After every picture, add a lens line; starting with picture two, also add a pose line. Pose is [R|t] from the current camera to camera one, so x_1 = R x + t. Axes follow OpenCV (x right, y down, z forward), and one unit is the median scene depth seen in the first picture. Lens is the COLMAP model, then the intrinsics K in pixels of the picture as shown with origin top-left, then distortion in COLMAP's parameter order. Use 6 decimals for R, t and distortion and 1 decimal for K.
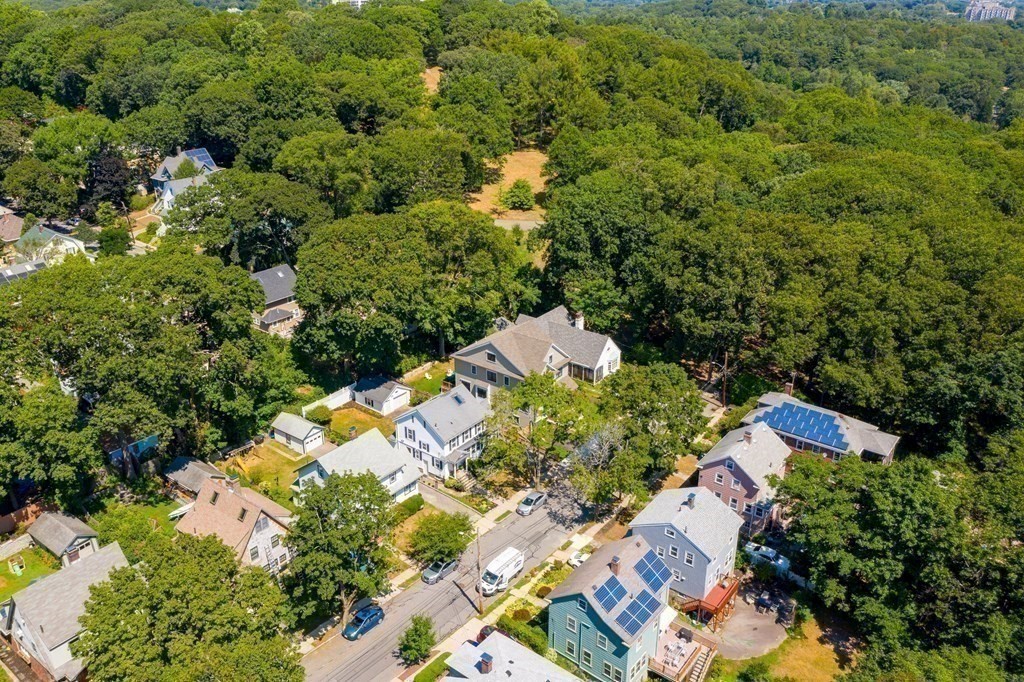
lens RADIAL K [[799.0, 0, 511.7], [0, 799.0, 336.5], [0, 0, 1]] dist [0.003197, 0.003050]
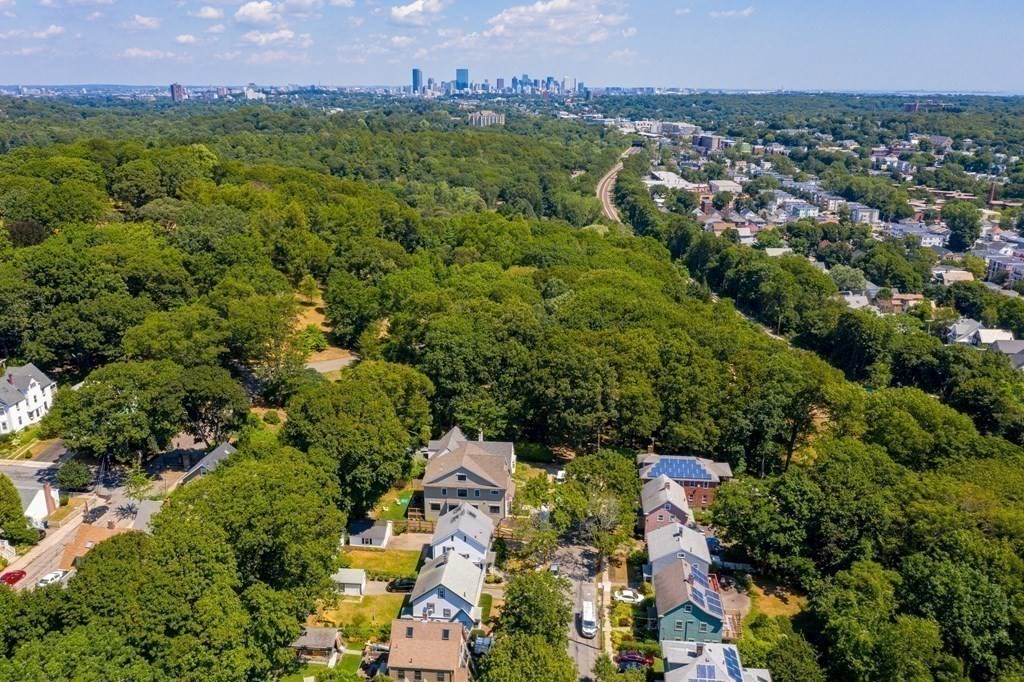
lens RADIAL K [[799.0, 0, 515.5], [0, 799.0, 343.0], [0, 0, 1]] dist [0.003197, 0.003050]
pose [[0.851746, -0.155191, 0.500445, -0.537247], [0.208989, 0.976487, -0.052880, -0.094336], [-0.480471, 0.149628, 0.864152, -0.158598]]
